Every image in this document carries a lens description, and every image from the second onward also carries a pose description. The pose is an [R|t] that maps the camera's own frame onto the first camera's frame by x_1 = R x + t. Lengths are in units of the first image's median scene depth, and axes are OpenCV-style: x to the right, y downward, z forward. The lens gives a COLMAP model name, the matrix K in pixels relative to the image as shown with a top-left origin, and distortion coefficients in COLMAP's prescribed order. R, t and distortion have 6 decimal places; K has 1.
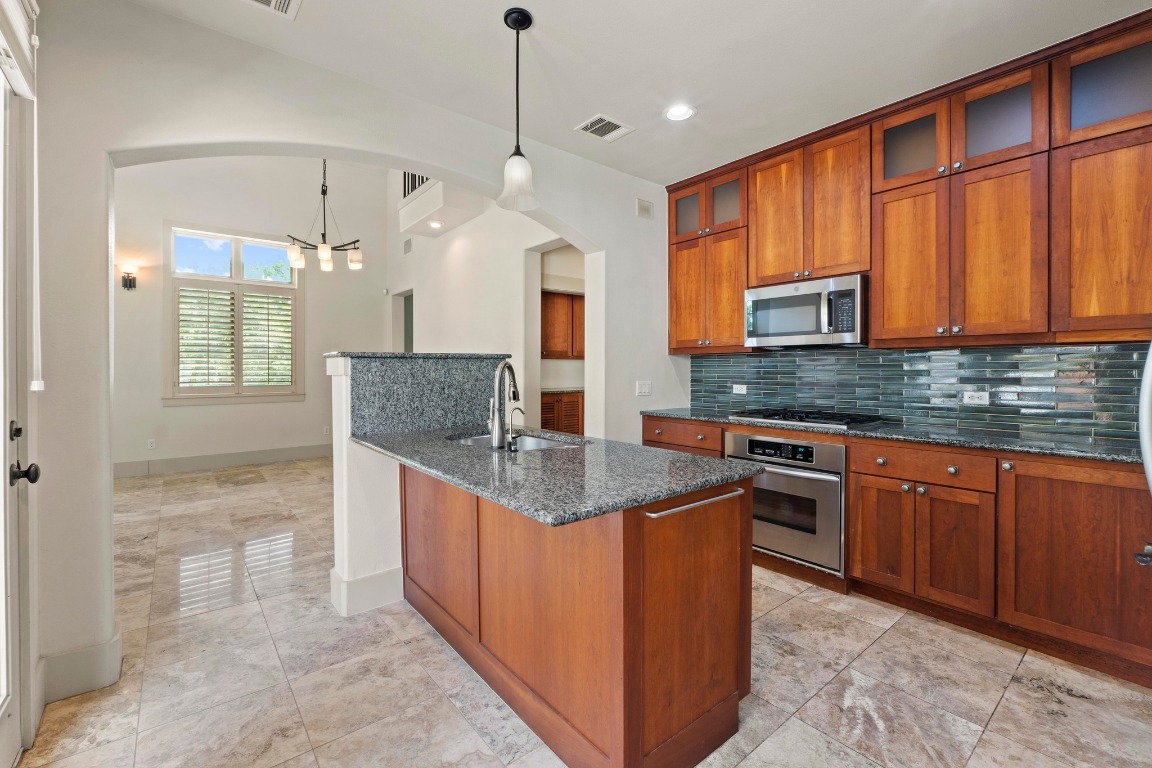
lens RADIAL K [[496.5, 0, 570.2], [0, 496.5, 368.8], [0, 0, 1]] dist [-0.008700, 0.000866]
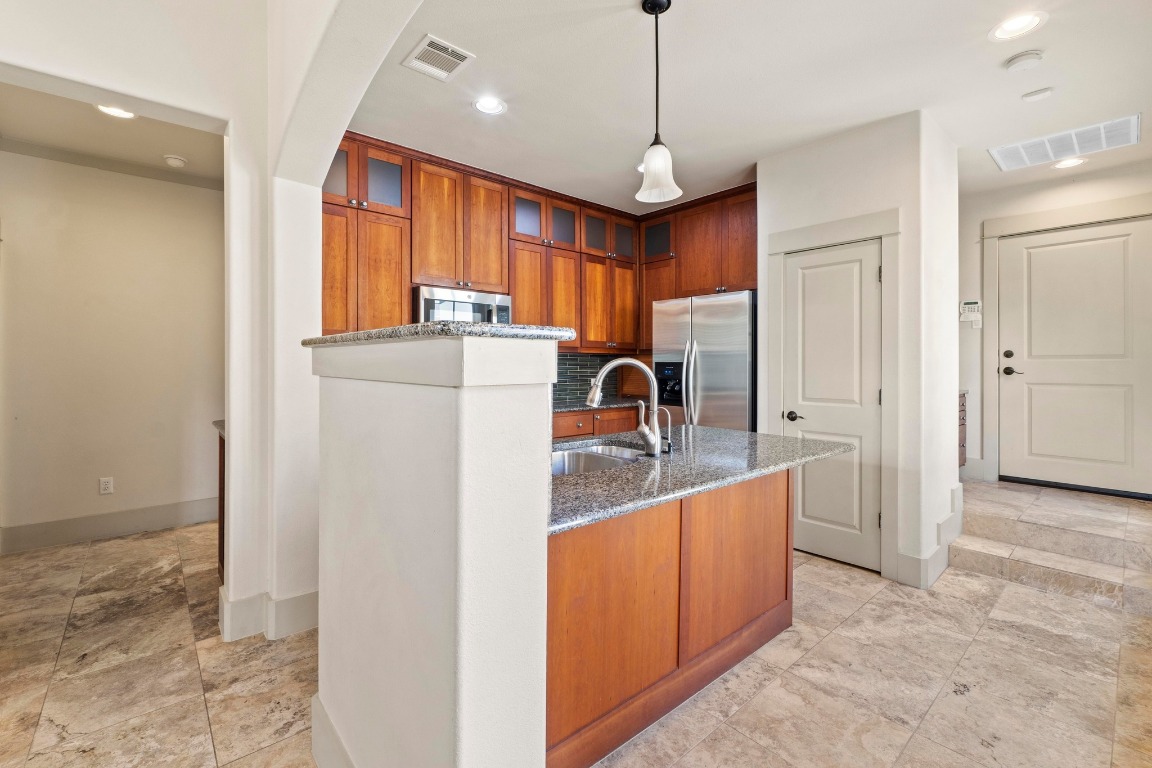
lens RADIAL K [[496.5, 0, 577.1], [0, 496.5, 365.5], [0, 0, 1]] dist [-0.008700, 0.000866]
pose [[-0.040819, 0.000594, 0.999166, -0.813780], [-0.000586, 1.000000, -0.000618, -0.001259], [-0.999166, -0.000611, -0.040819, 0.921661]]
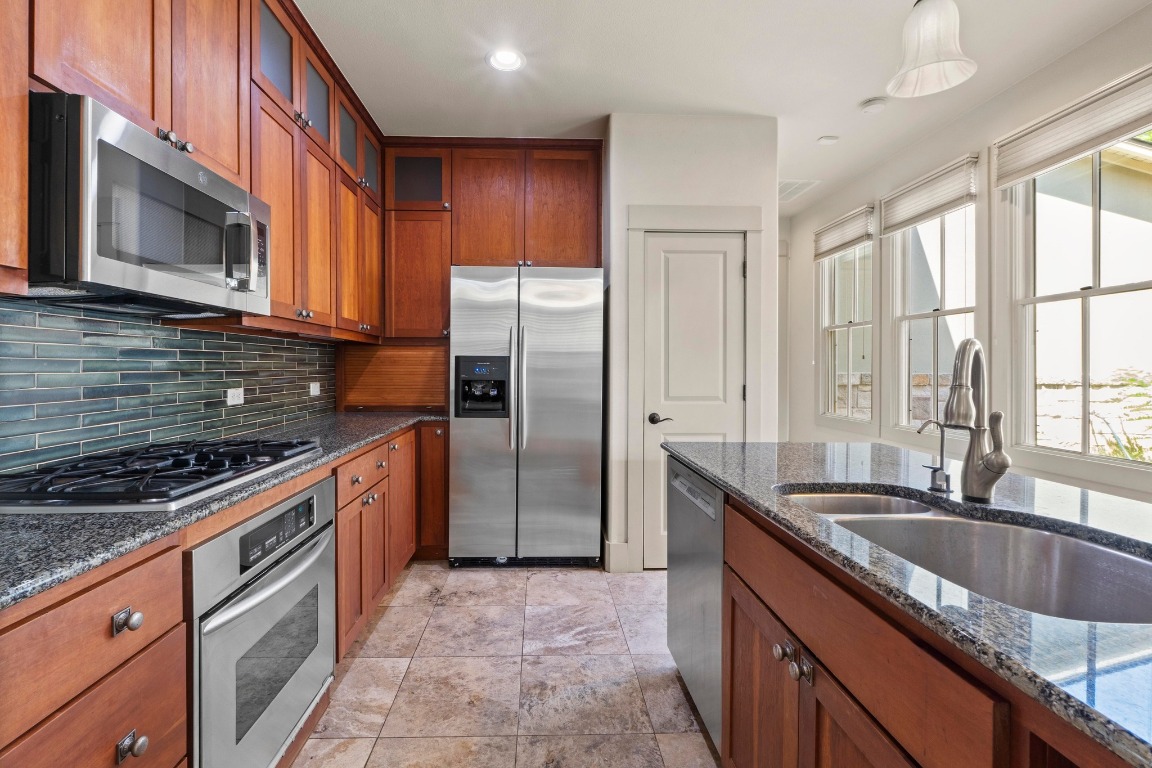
lens RADIAL K [[496.5, 0, 556.8], [0, 496.5, 369.7], [0, 0, 1]] dist [-0.008700, 0.000866]
pose [[-0.793931, -0.004536, 0.607991, -0.081981], [0.001303, 0.999957, 0.009162, 0.007088], [-0.608007, 0.008066, -0.793891, 1.328072]]
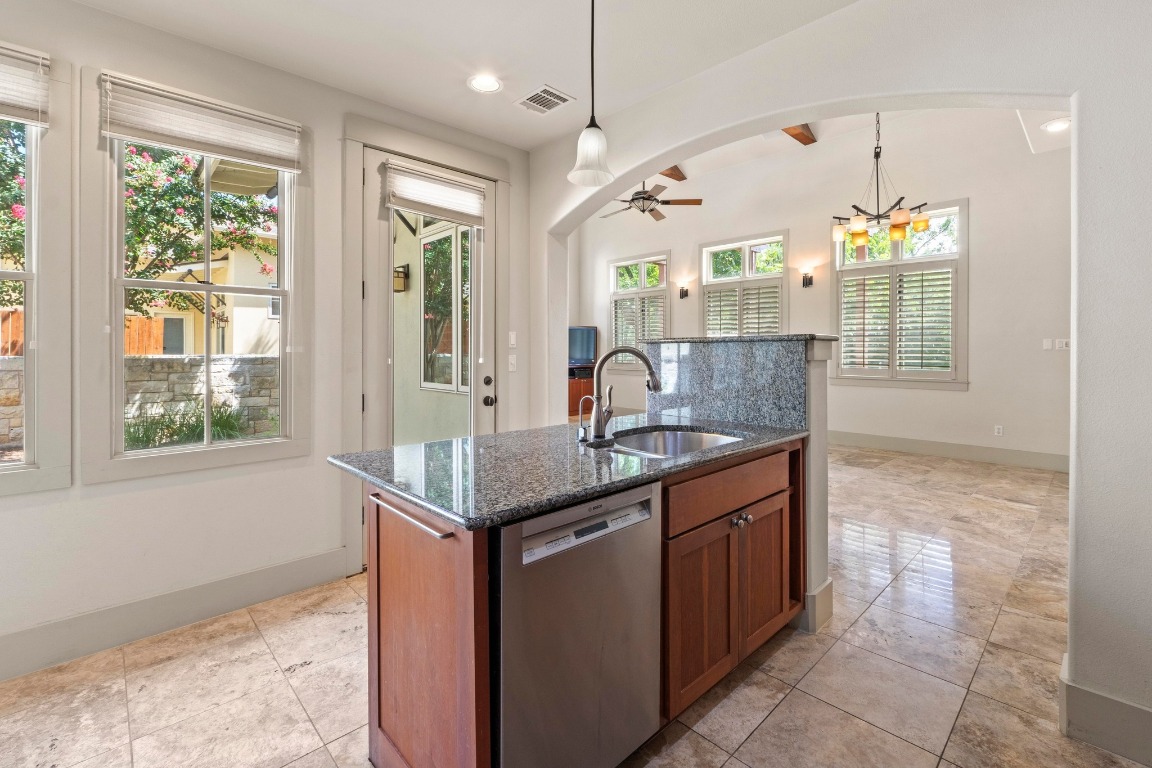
lens RADIAL K [[496.5, 0, 577.3], [0, 496.5, 353.3], [0, 0, 1]] dist [-0.008700, 0.000866]
pose [[0.077994, 0.007972, -0.996922, 0.635107], [-0.002782, 0.999966, 0.007779, -0.007768], [0.996950, 0.002166, 0.078013, 0.695099]]
